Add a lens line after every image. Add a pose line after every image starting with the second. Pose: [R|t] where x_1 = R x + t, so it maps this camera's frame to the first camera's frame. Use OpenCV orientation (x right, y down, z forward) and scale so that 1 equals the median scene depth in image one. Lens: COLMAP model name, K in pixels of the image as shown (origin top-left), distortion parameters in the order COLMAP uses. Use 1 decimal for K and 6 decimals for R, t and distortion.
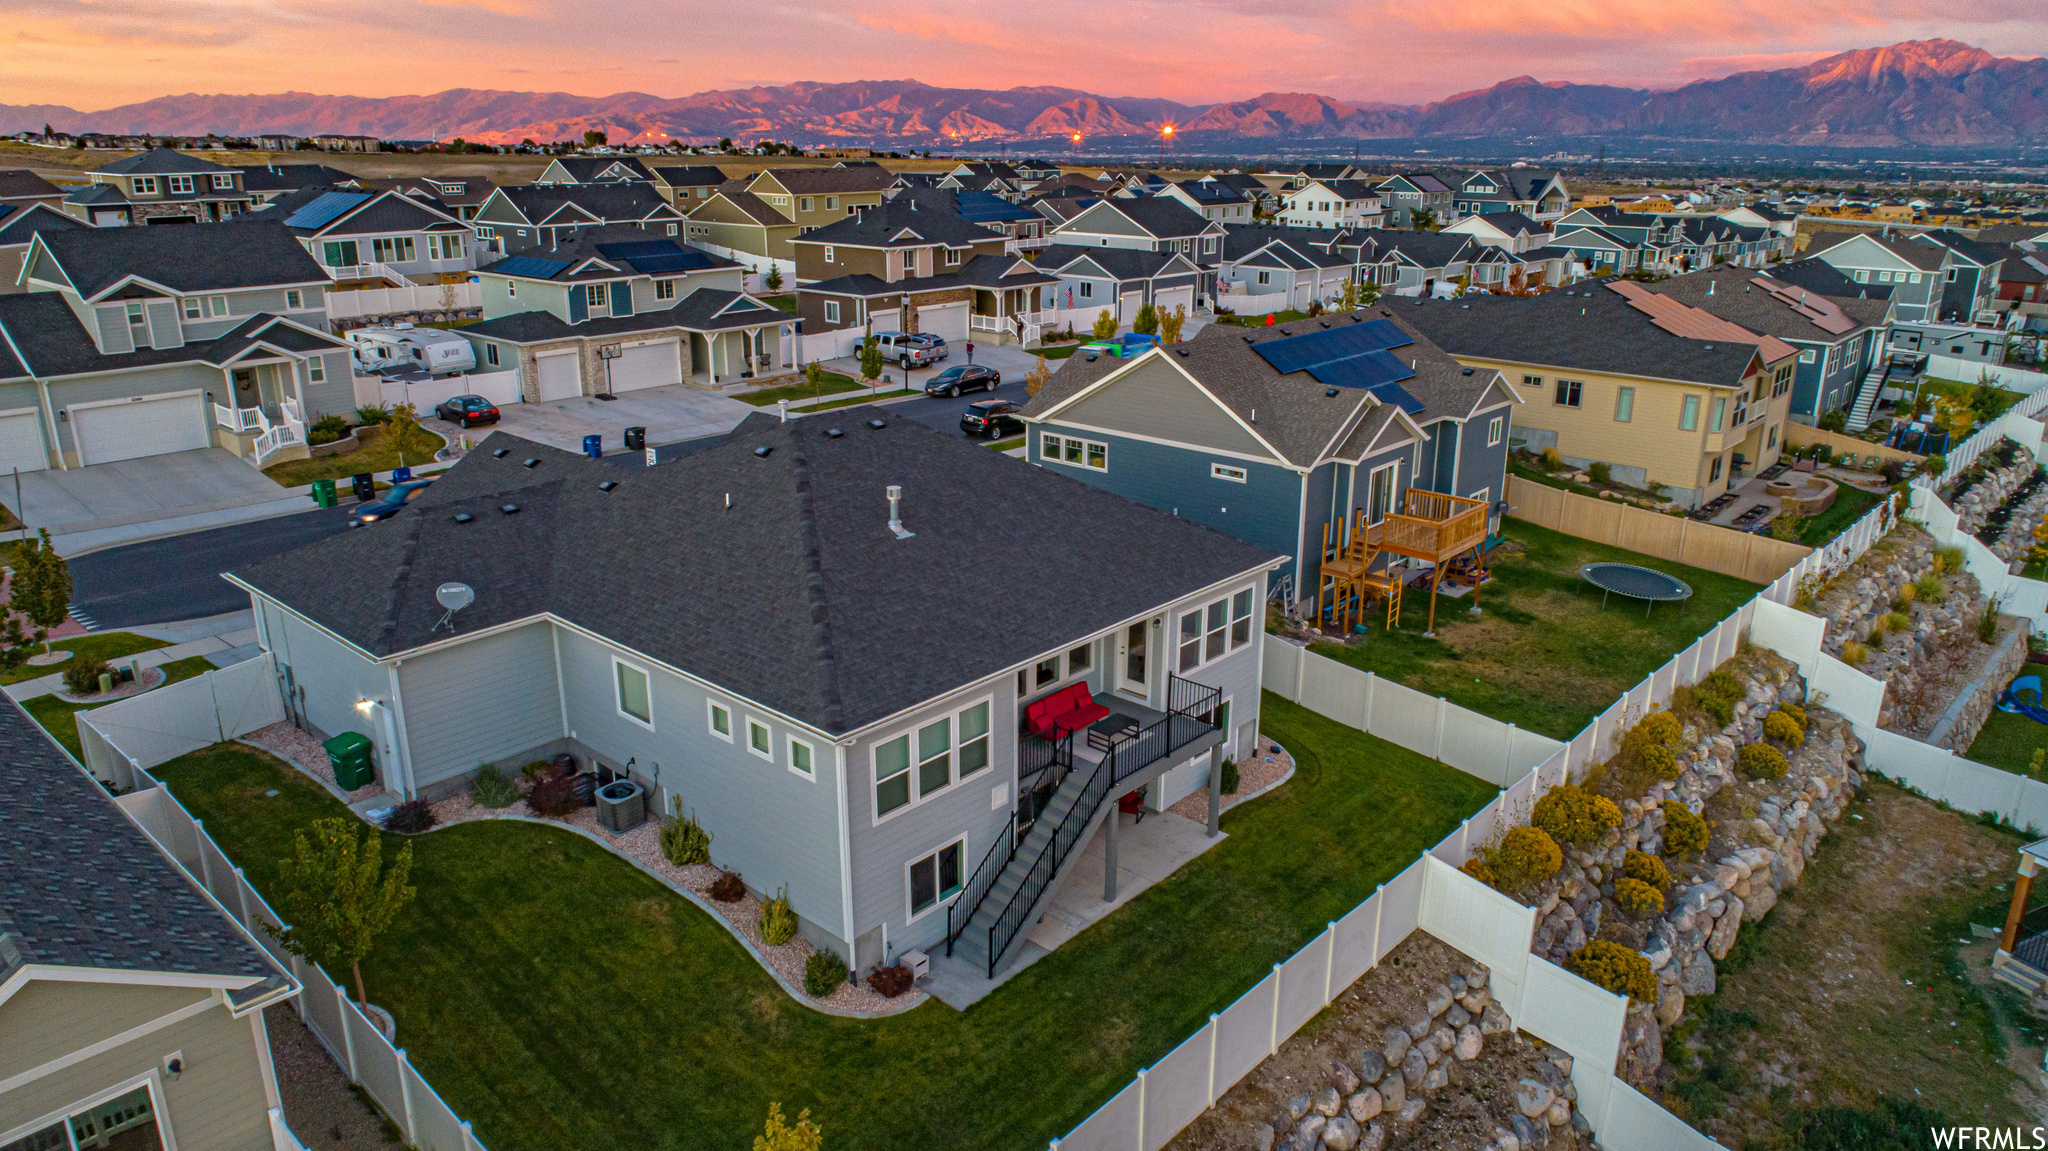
lens RADIAL K [[1367.1, 0, 1023.1], [0, 1367.1, 578.8], [0, 0, 1]] dist [-0.020564, 0.010176]
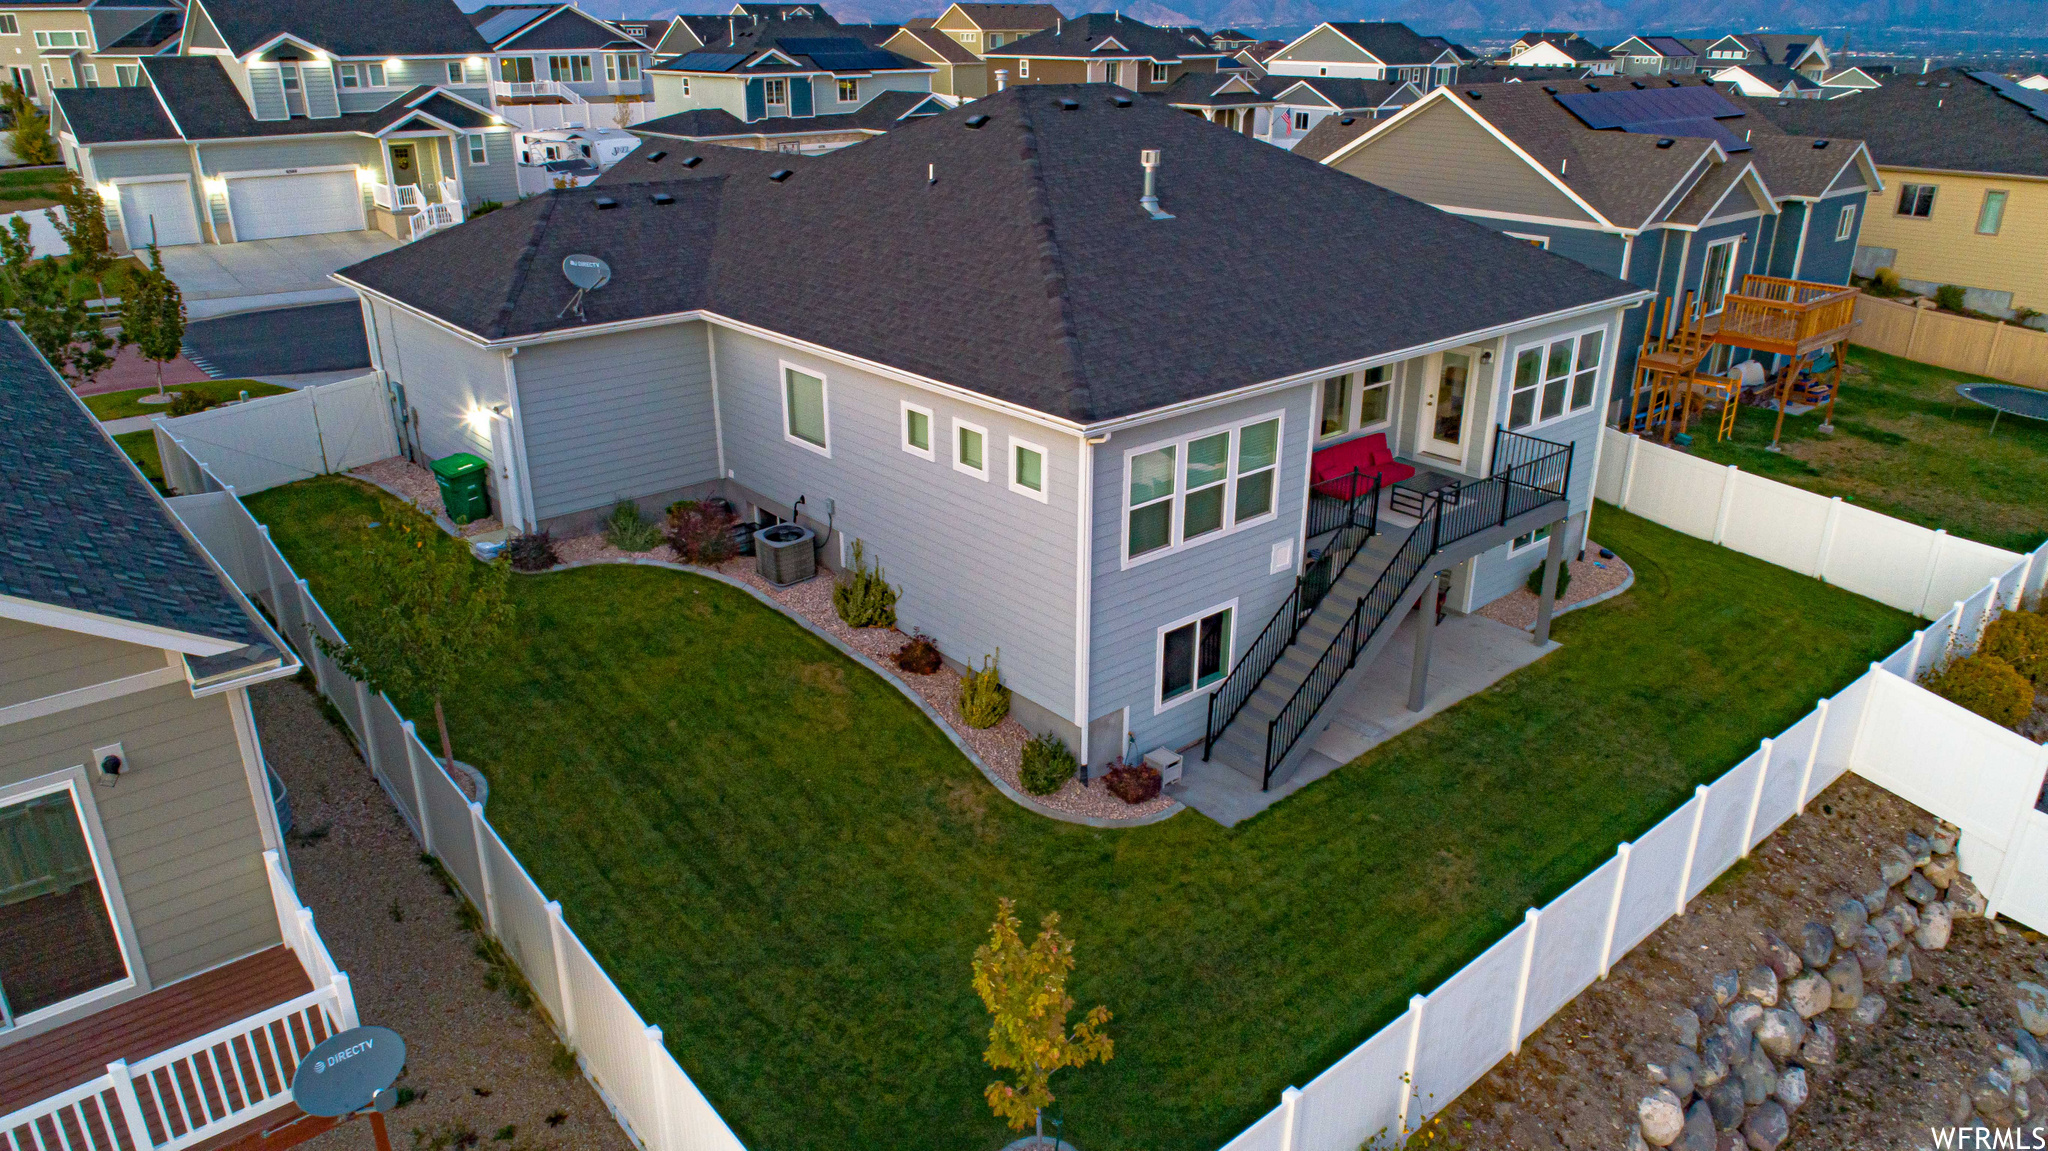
lens RADIAL K [[1367.1, 0, 1023.1], [0, 1367.1, 578.8], [0, 0, 1]] dist [-0.020564, 0.010176]
pose [[0.992110, 0.047012, -0.116225, -0.042525], [-0.038654, 0.996572, 0.073150, 0.074606], [0.119265, -0.068081, 0.990526, 0.149540]]
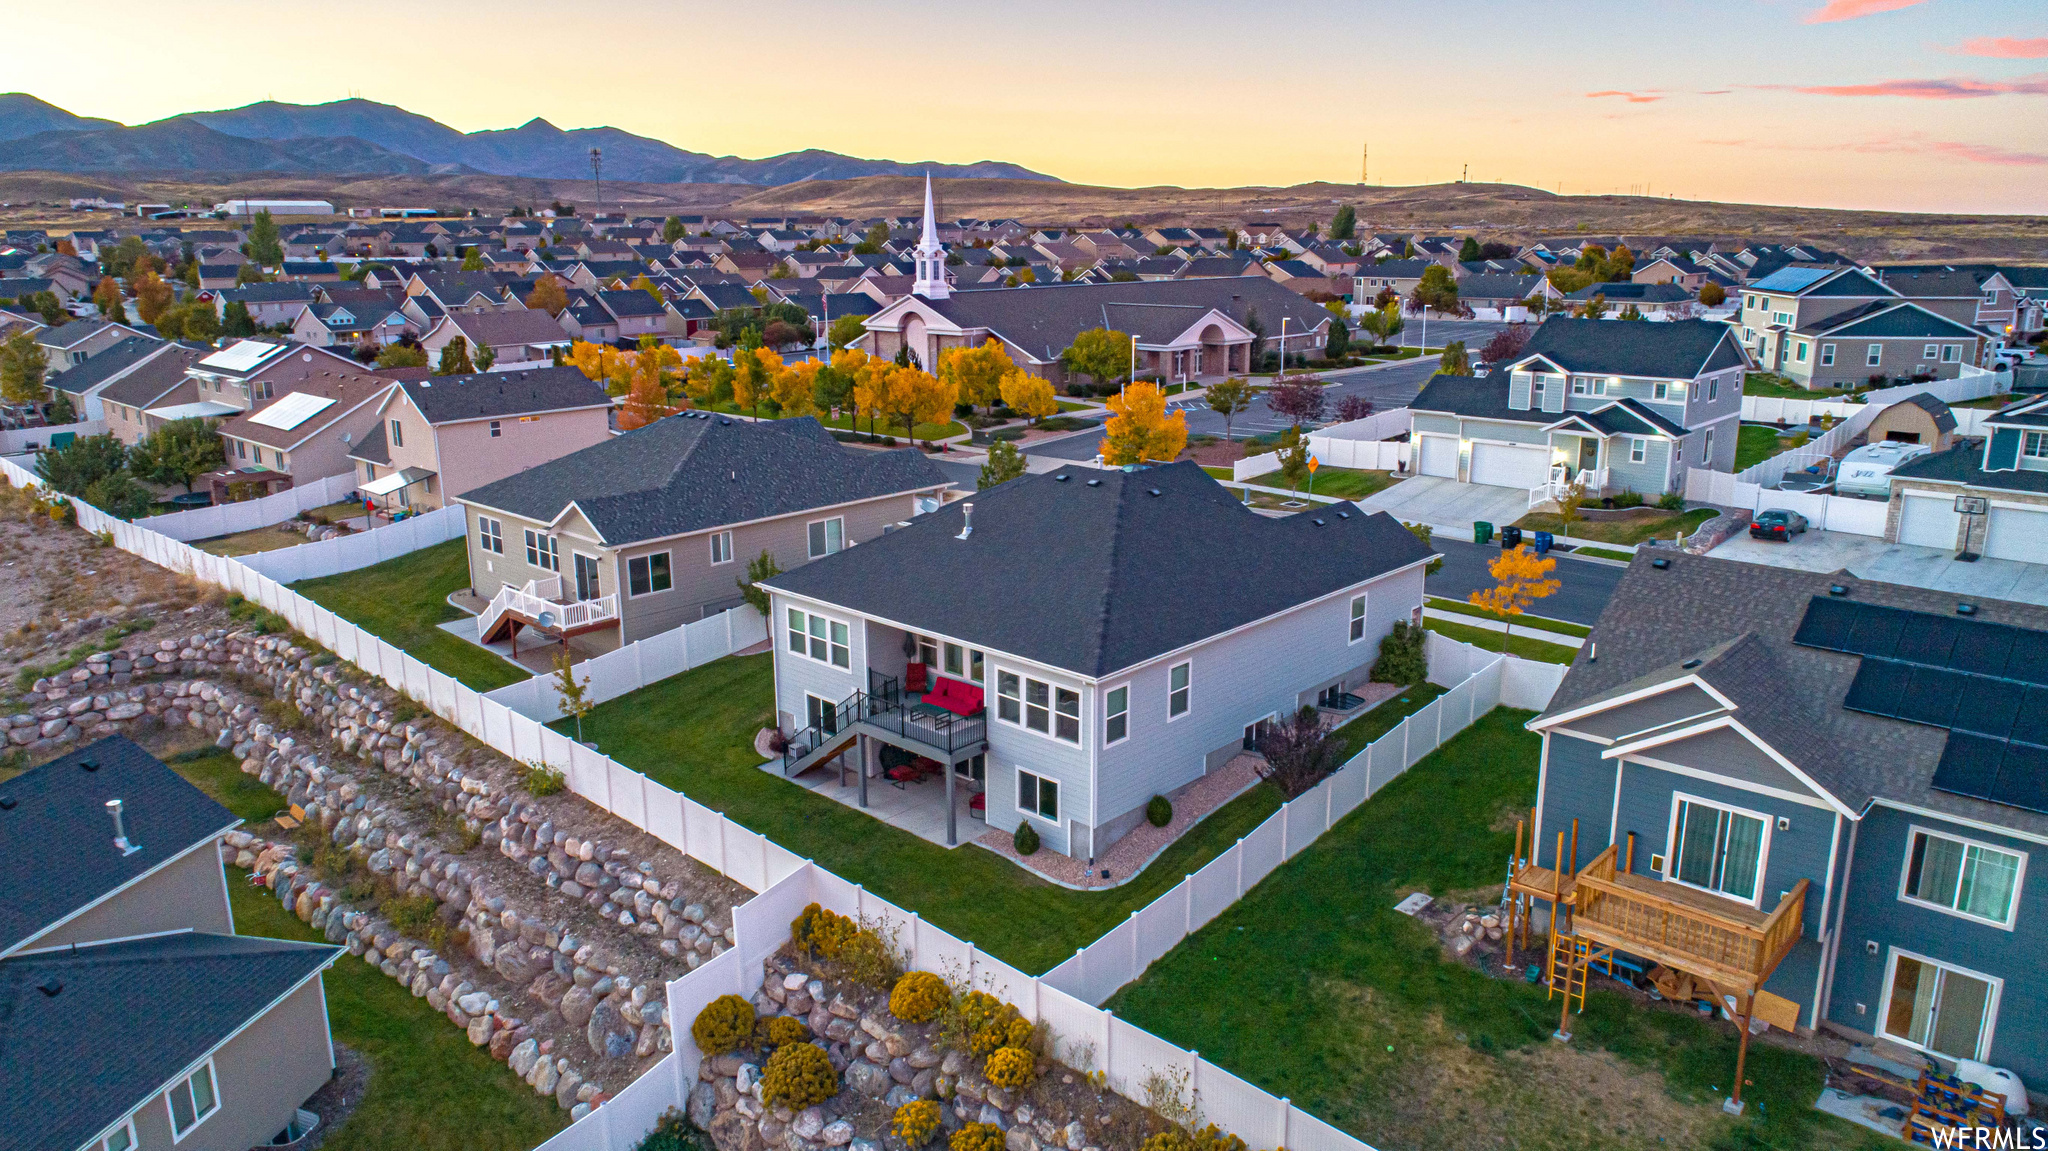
lens RADIAL K [[1367.1, 0, 1023.1], [0, 1367.1, 578.8], [0, 0, 1]] dist [-0.020564, 0.010176]
pose [[-0.020665, 0.247726, -0.968610, 0.871568], [-0.306315, 0.920656, 0.241997, -0.237319], [0.951706, 0.301701, 0.056857, 0.641613]]
